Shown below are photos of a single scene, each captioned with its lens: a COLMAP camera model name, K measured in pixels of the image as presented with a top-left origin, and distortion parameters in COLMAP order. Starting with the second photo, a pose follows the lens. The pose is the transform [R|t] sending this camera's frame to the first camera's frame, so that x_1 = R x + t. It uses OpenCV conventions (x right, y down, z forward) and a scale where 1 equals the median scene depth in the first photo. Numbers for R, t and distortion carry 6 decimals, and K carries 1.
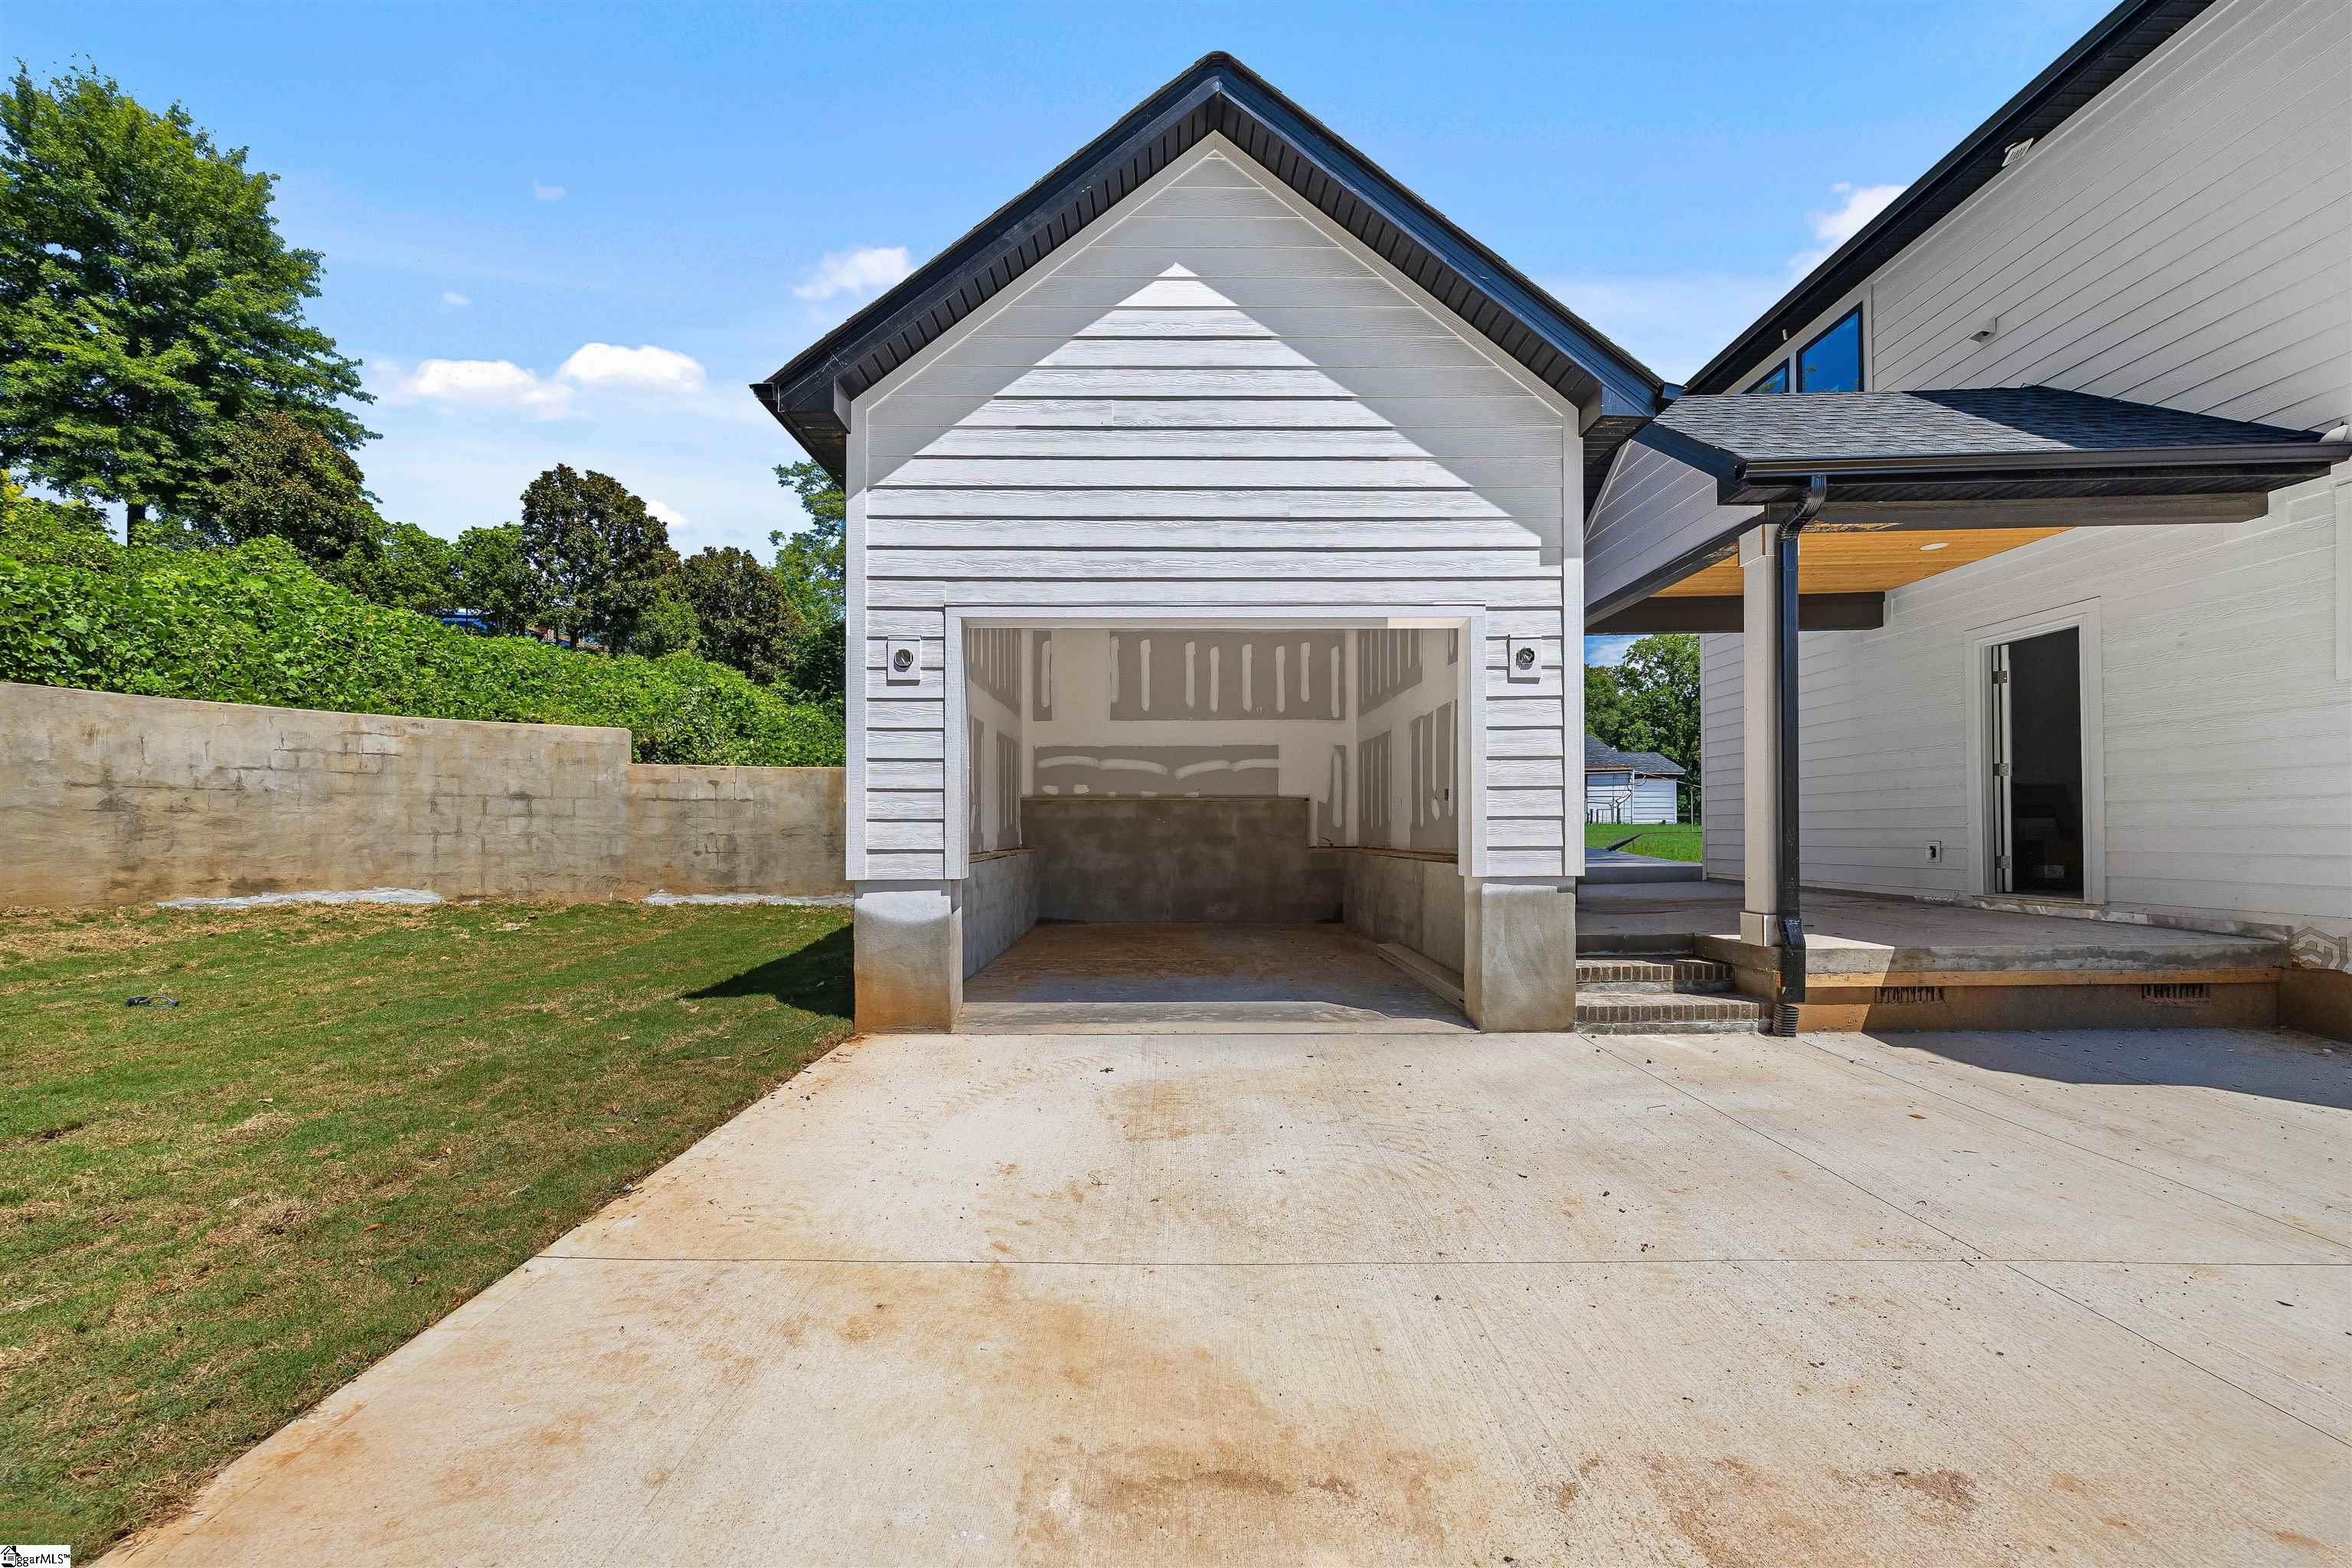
lens RADIAL K [[906.2, 0, 1174.2], [0, 906.2, 835.4], [0, 0, 1]] dist [-0.004589, 0.000630]
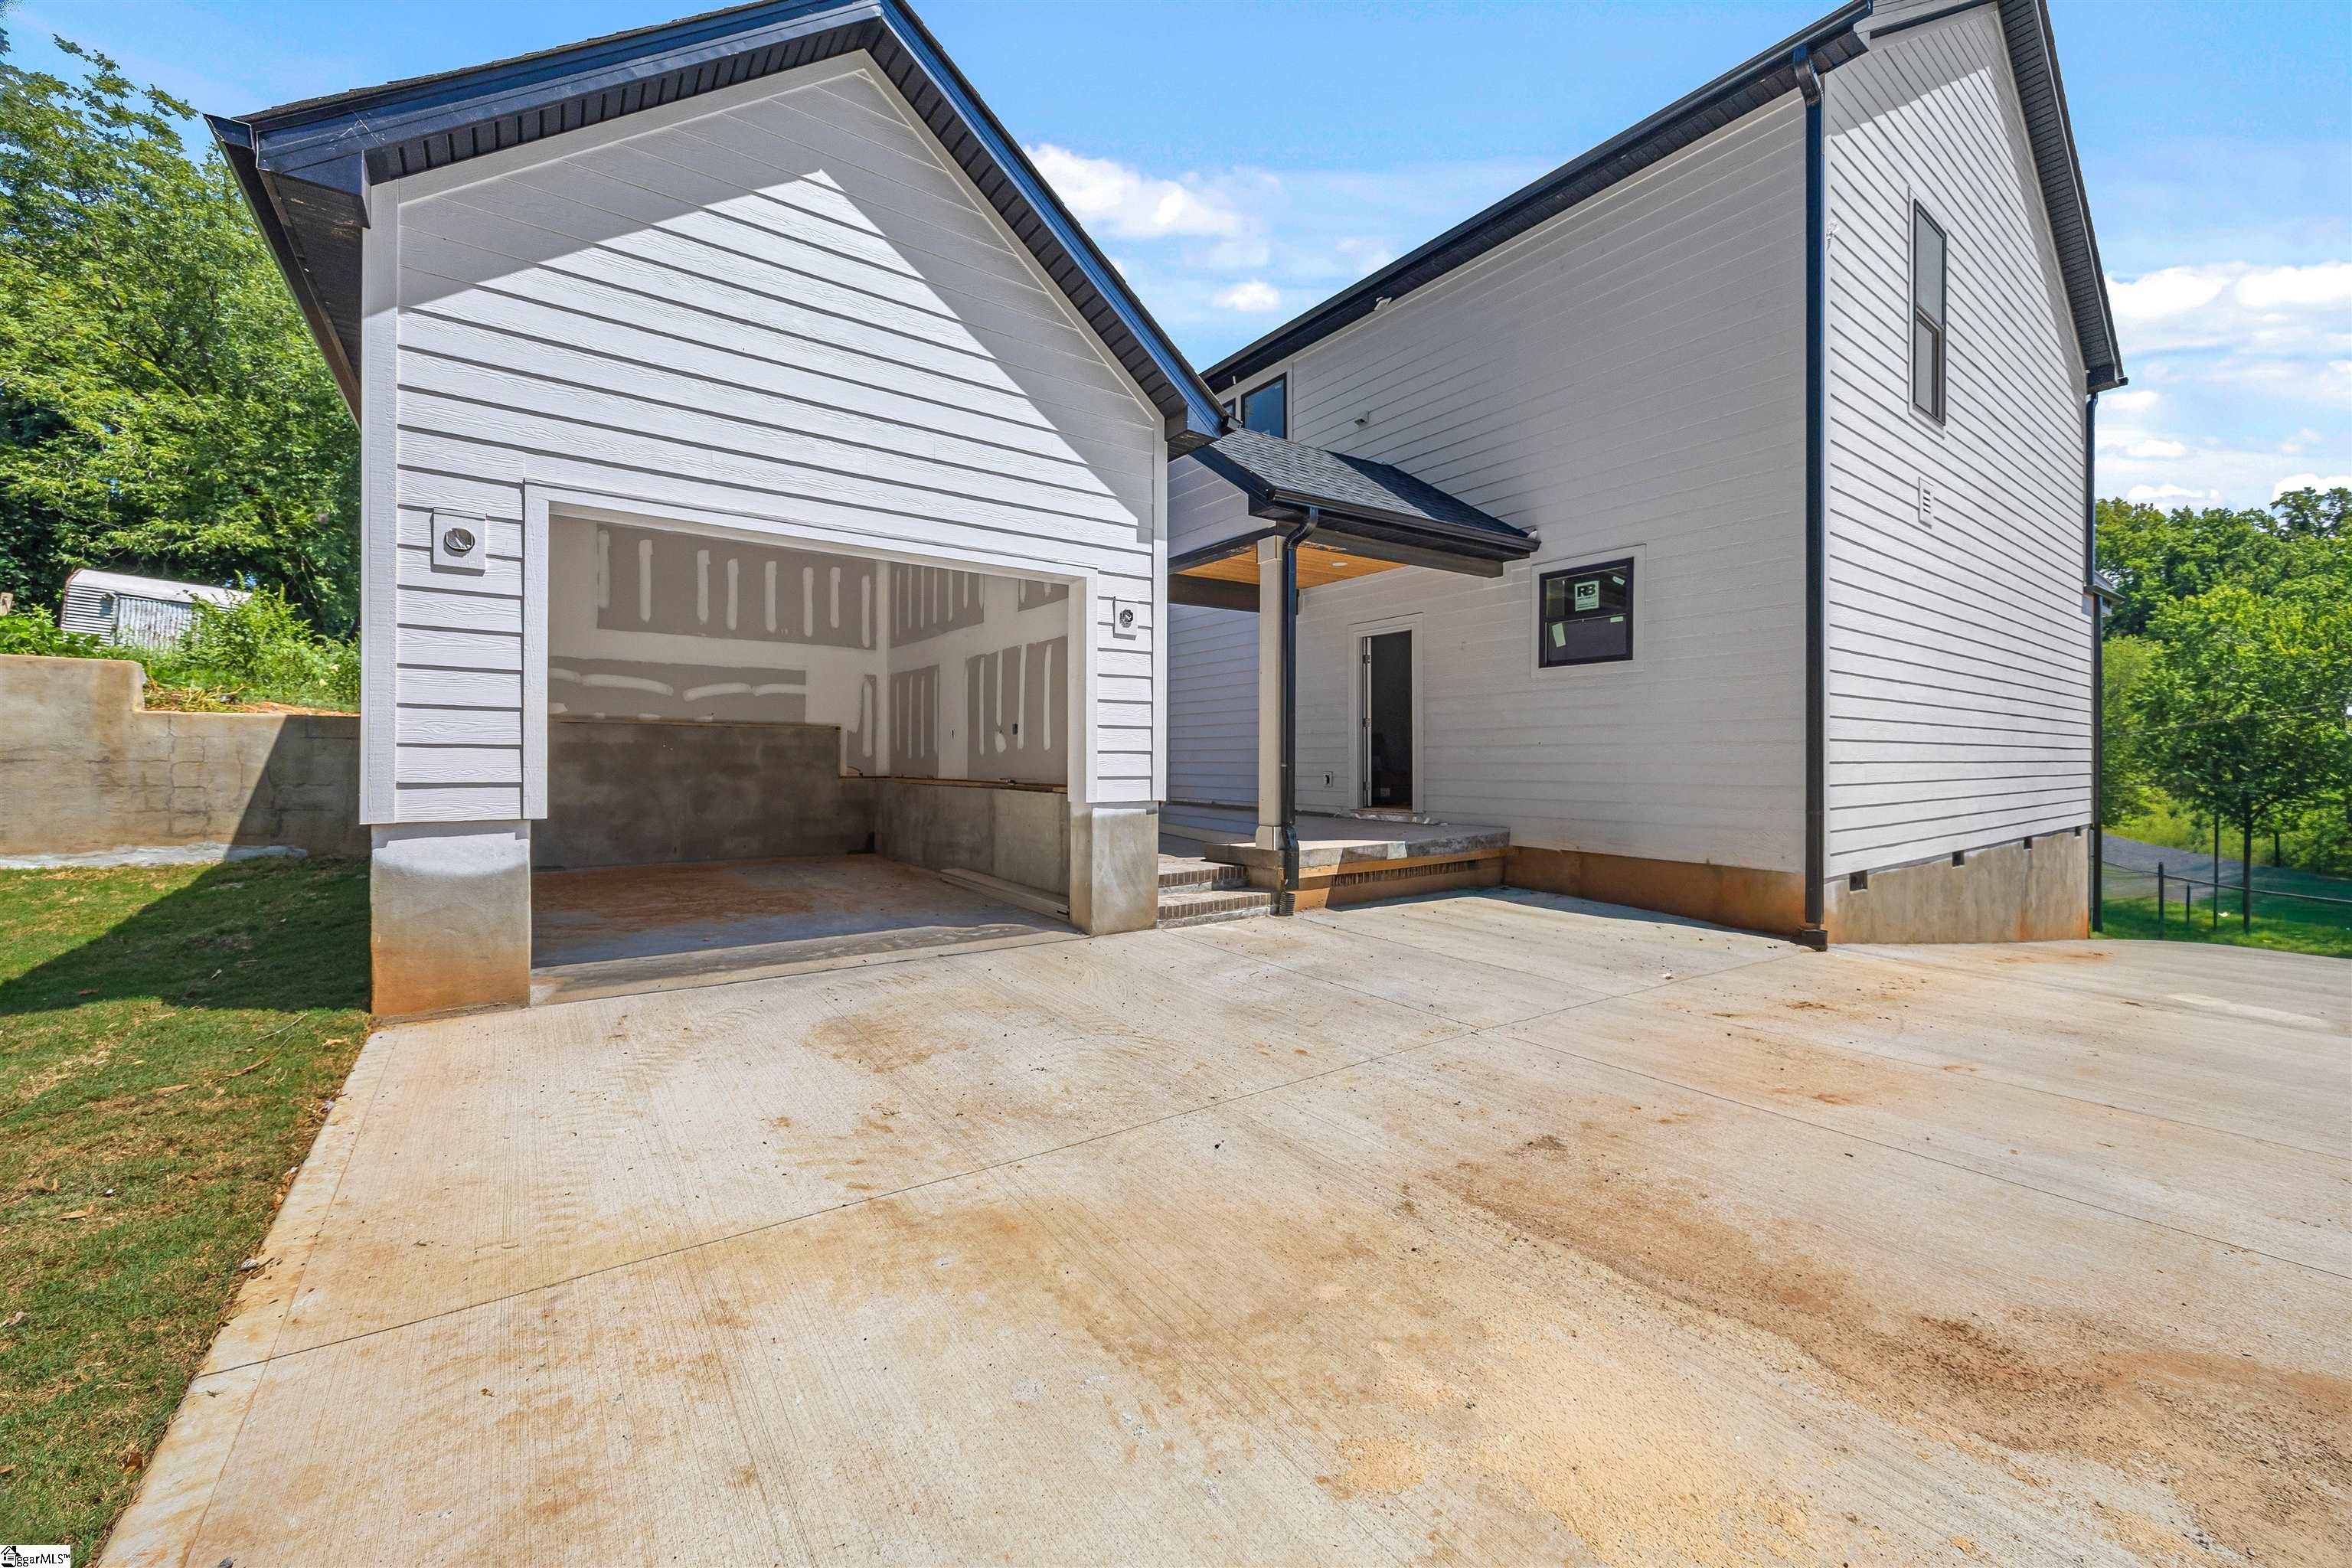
lens RADIAL K [[893.3, 0, 1177.9], [0, 893.3, 770.8], [0, 0, 1]] dist [-0.000937, 0.000277]
pose [[0.812336, 0.000313, 0.583189, -0.239018], [-0.004561, 0.999973, 0.005816, -0.002182], [-0.583172, -0.007384, 0.812315, 0.006123]]
